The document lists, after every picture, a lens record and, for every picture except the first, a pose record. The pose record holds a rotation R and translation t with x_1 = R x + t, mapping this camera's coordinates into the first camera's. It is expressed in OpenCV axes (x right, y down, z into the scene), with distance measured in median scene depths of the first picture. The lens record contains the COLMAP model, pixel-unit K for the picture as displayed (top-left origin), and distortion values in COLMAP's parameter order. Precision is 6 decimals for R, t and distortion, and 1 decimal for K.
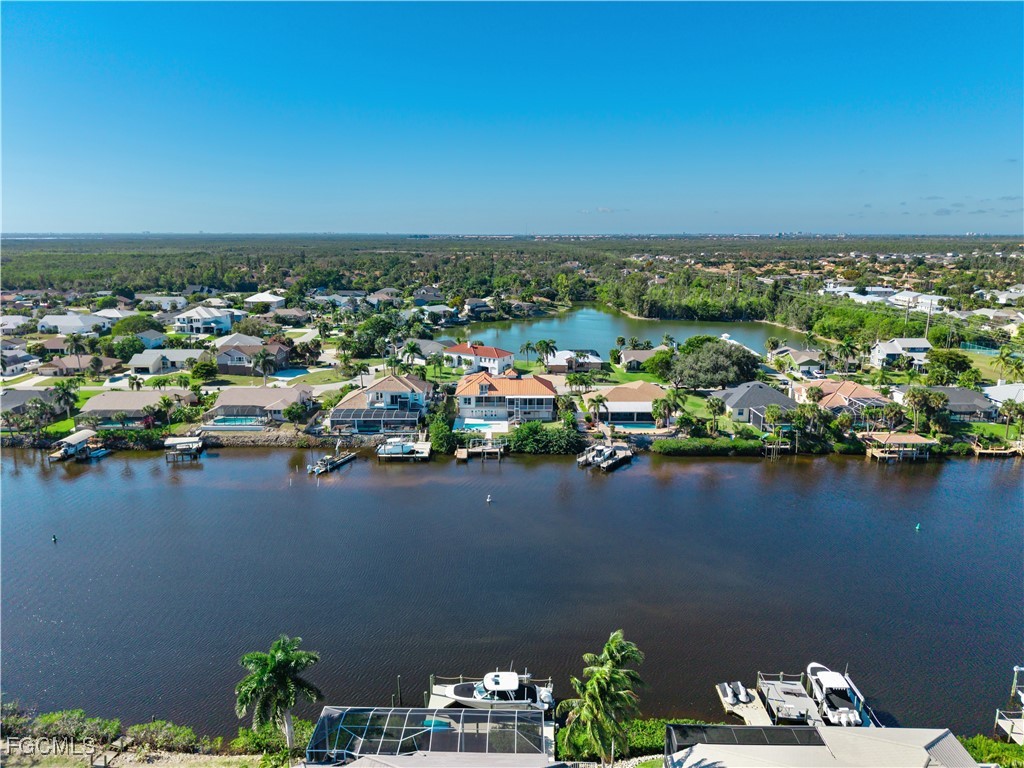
lens RADIAL K [[681.6, 0, 512.6], [0, 681.6, 393.4], [0, 0, 1]] dist [0.046861, -0.100330]
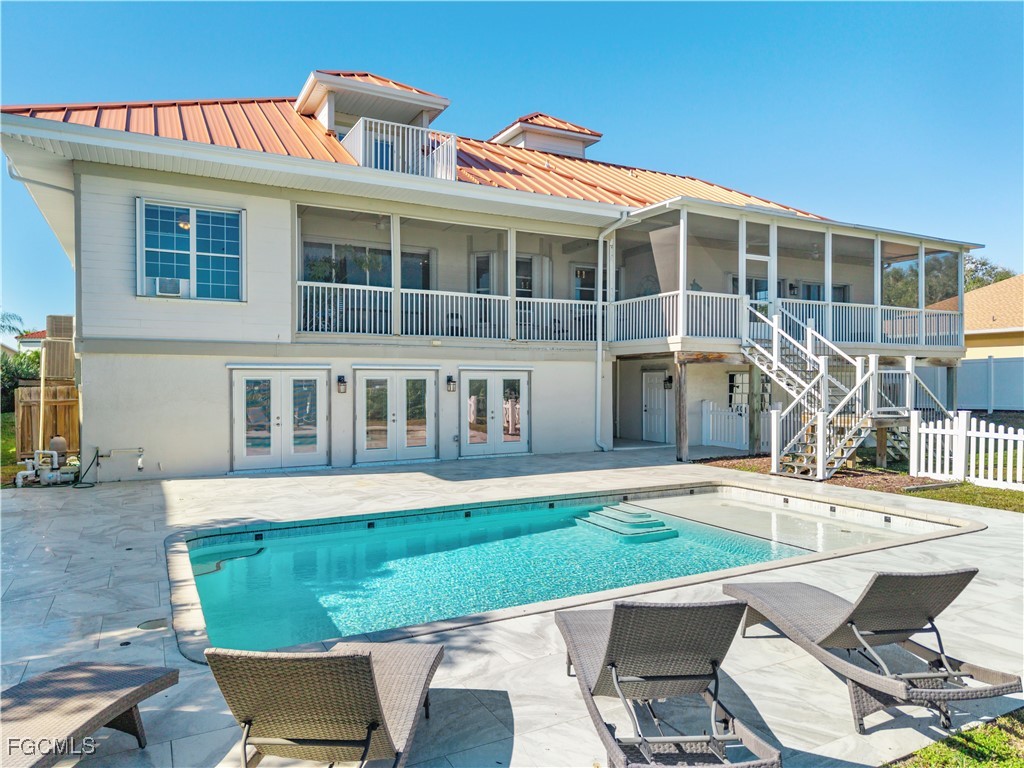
lens RADIAL K [[680.6, 0, 512.0], [0, 680.6, 384.0], [0, 0, 1]] dist [0.038273, -0.051724]
pose [[0.890164, -0.007443, 0.455580, -0.077663], [0.108234, 0.974702, -0.195556, 0.050515], [-0.442599, 0.223386, 0.868449, 1.027424]]
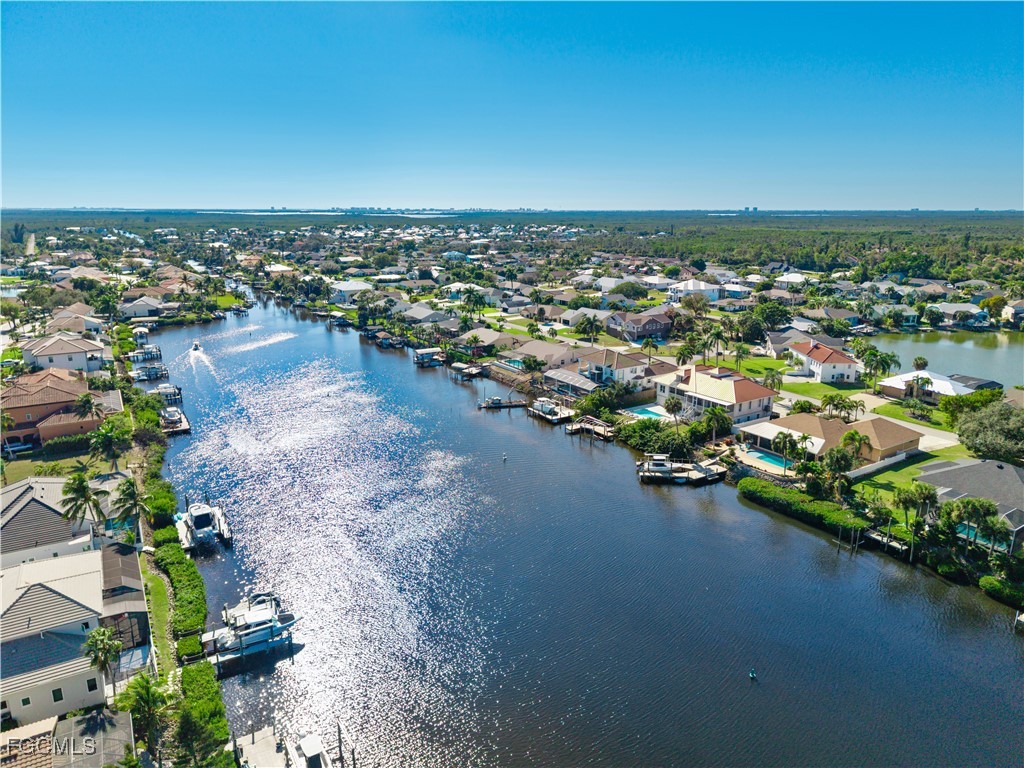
lens RADIAL K [[677.1, 0, 512.0], [0, 677.1, 384.0], [0, 0, 1]] dist [0.021952, -0.025411]
pose [[0.531793, 0.207078, -0.821167, 0.678026], [-0.191046, 0.973983, 0.121892, -0.080117], [0.825044, 0.092059, 0.557519, 0.321812]]
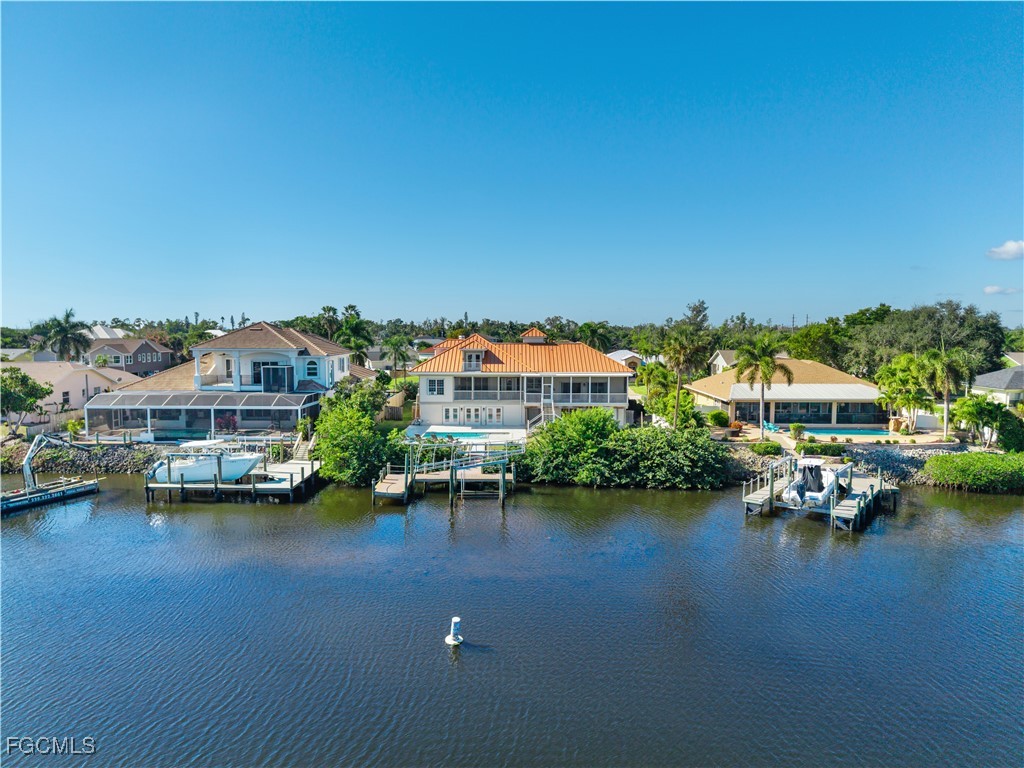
lens RADIAL K [[680.6, 0, 512.0], [0, 680.6, 384.0], [0, 0, 1]] dist [0.038273, -0.051724]
pose [[0.999656, -0.000195, -0.026240, -0.005067], [-0.003757, 0.988604, -0.150494, 0.085950], [0.025970, 0.150540, 0.988263, 0.622747]]
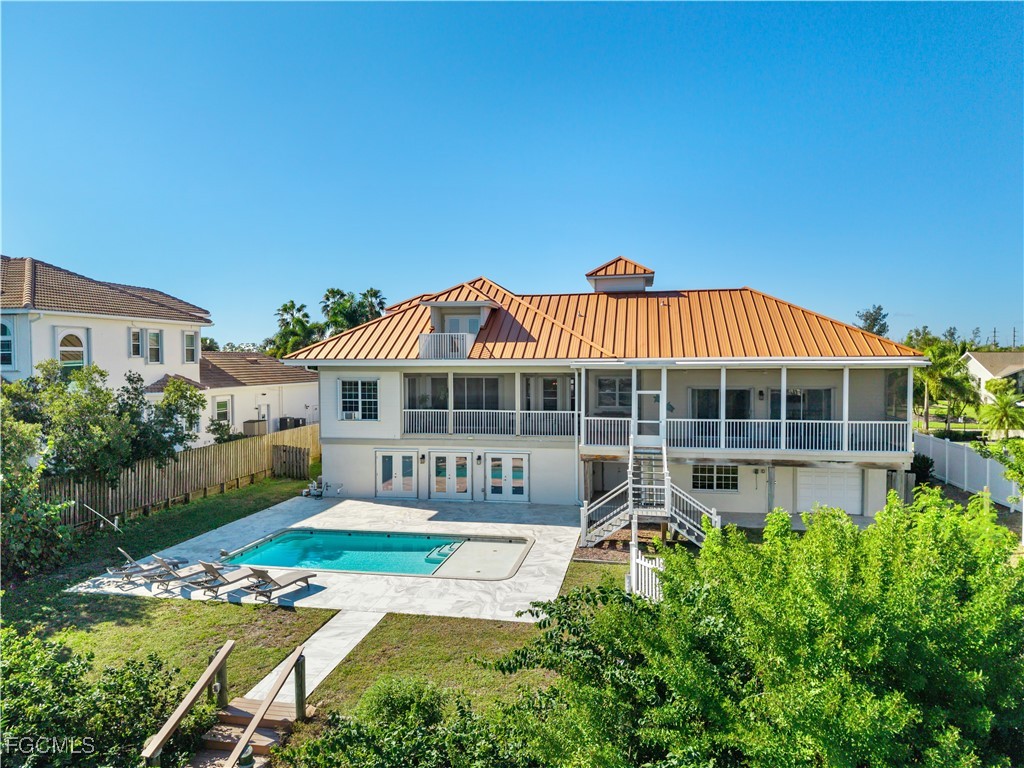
lens RADIAL K [[680.6, 0, 512.0], [0, 680.6, 384.0], [0, 0, 1]] dist [0.038273, -0.051724]
pose [[0.978241, 0.000516, -0.207472, 0.009170], [-0.040681, 0.981063, -0.189370, 0.043778], [0.203446, 0.193690, 0.959736, 0.937476]]
